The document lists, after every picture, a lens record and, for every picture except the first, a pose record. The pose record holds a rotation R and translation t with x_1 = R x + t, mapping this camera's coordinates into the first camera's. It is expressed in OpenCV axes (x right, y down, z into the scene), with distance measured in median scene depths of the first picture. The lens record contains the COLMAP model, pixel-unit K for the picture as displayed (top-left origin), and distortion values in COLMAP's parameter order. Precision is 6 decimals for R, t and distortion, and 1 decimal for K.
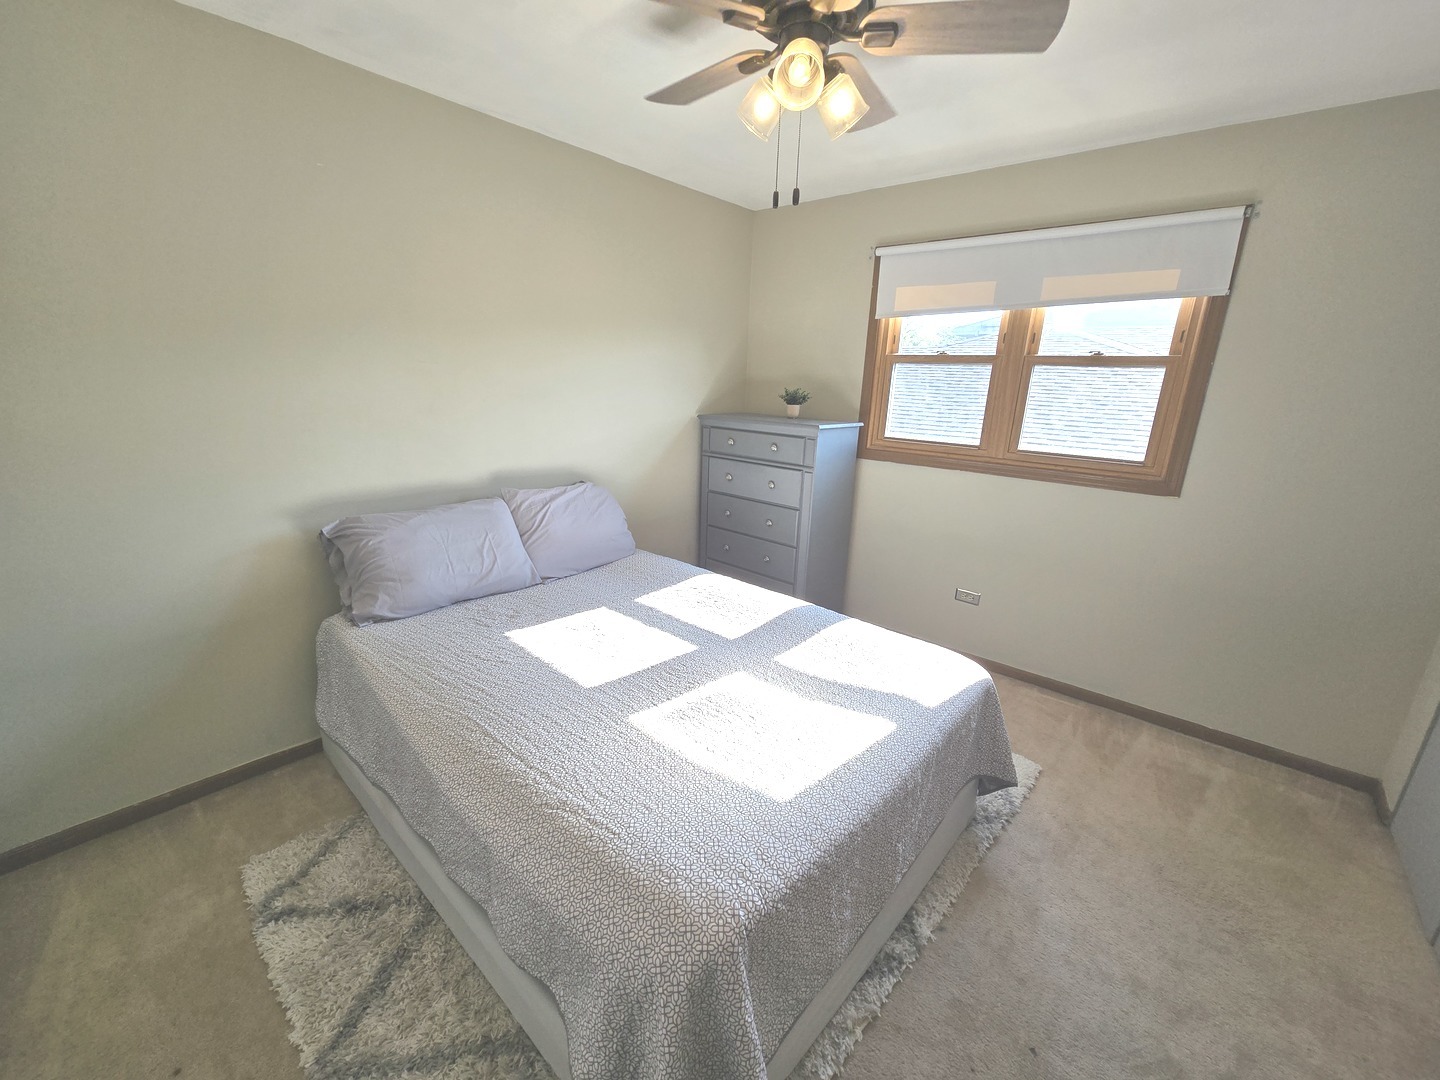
lens RADIAL K [[593.1, 0, 710.9], [0, 593.1, 548.4], [0, 0, 1]] dist [-0.000180, 0.000475]
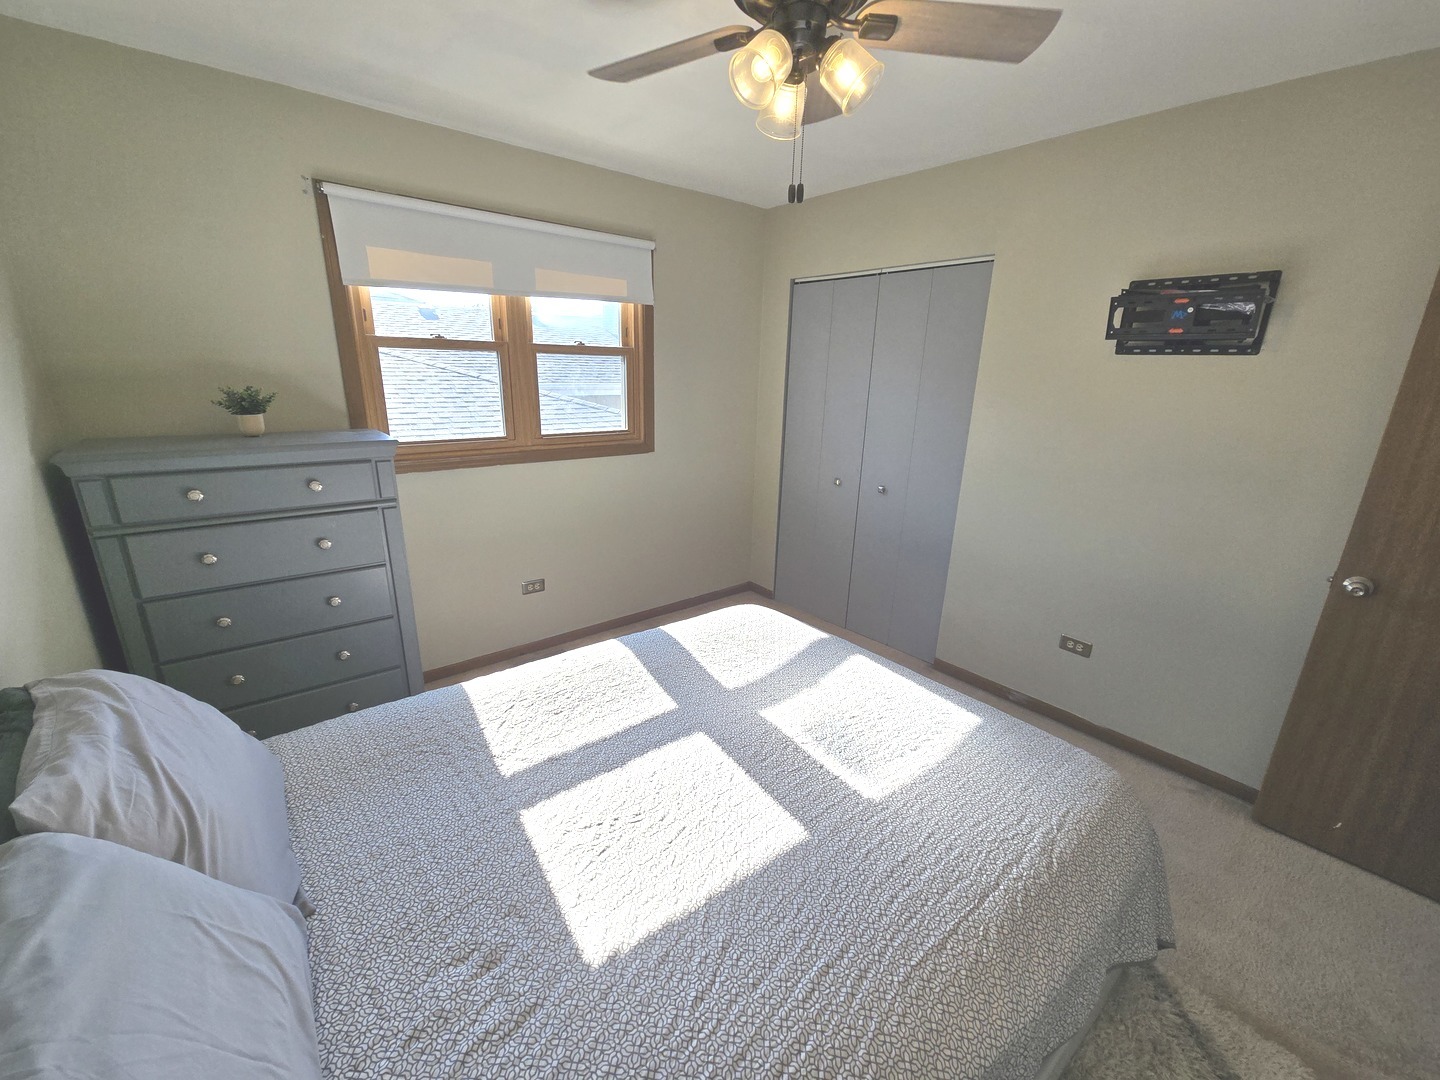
lens RADIAL K [[593.1, 0, 710.9], [0, 593.1, 548.4], [0, 0, 1]] dist [-0.000180, 0.000475]
pose [[0.162138, -0.317248, 0.934379, -0.525978], [0.257216, 0.927761, 0.270367, -0.209244], [-0.952655, 0.196501, 0.232027, 0.578849]]
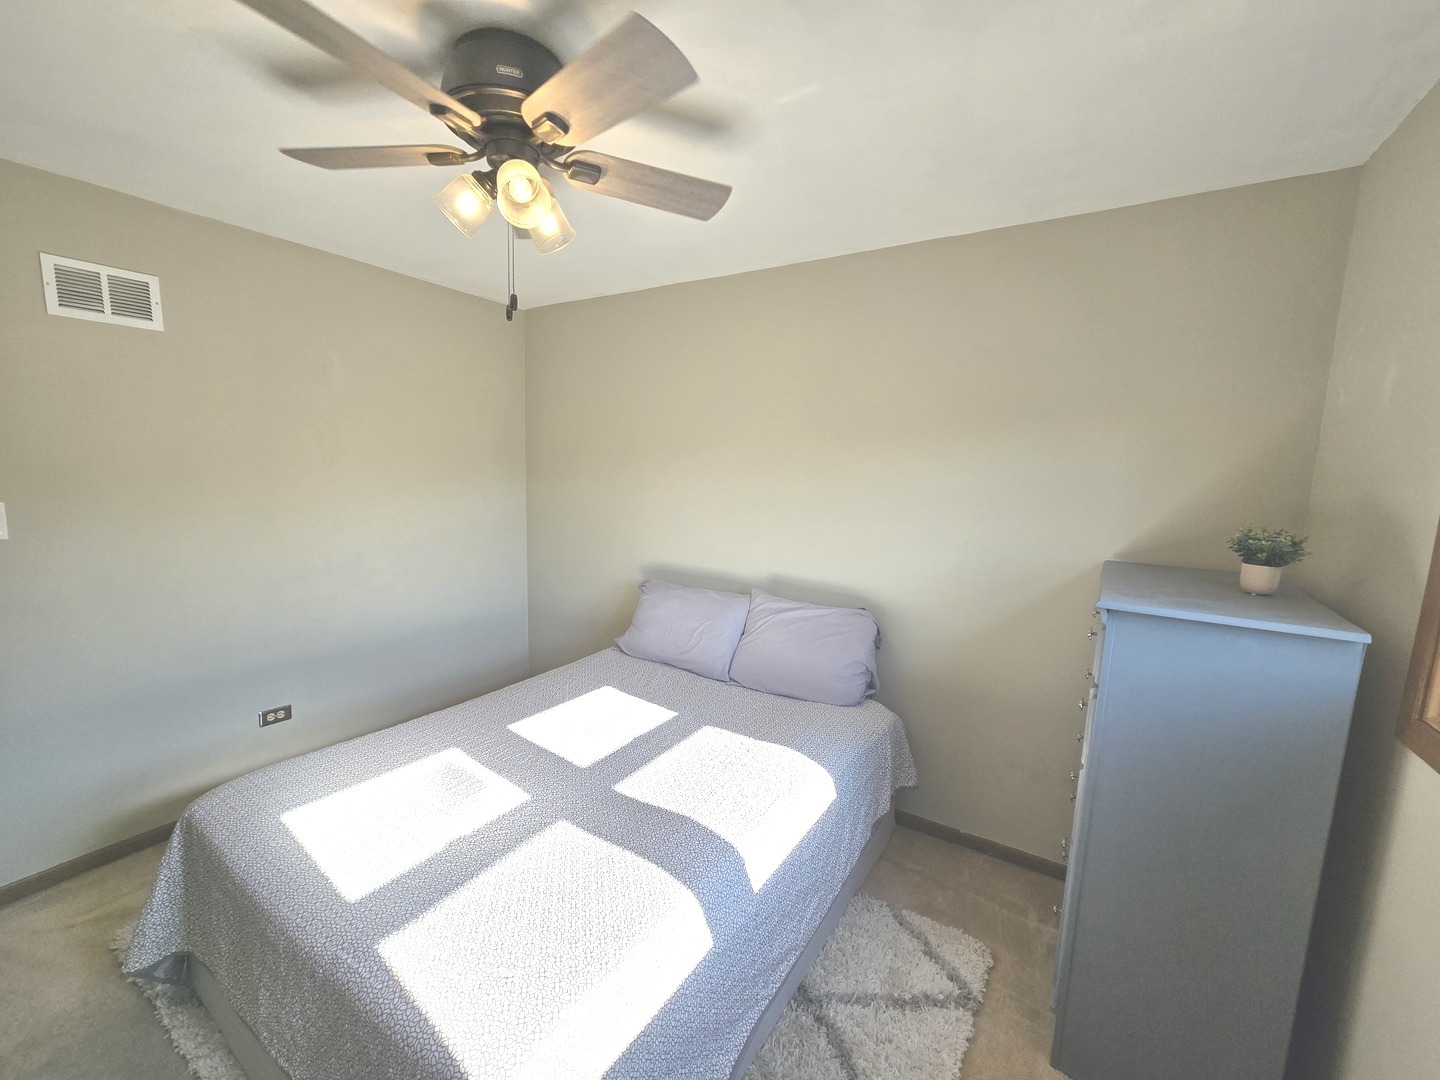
lens RADIAL K [[593.1, 0, 710.9], [0, 593.1, 548.4], [0, 0, 1]] dist [-0.000180, 0.000475]
pose [[0.161533, 0.113340, -0.980337, 0.675762], [-0.295238, 0.953437, 0.061582, -0.212941], [0.941670, 0.279485, 0.187473, 0.703001]]
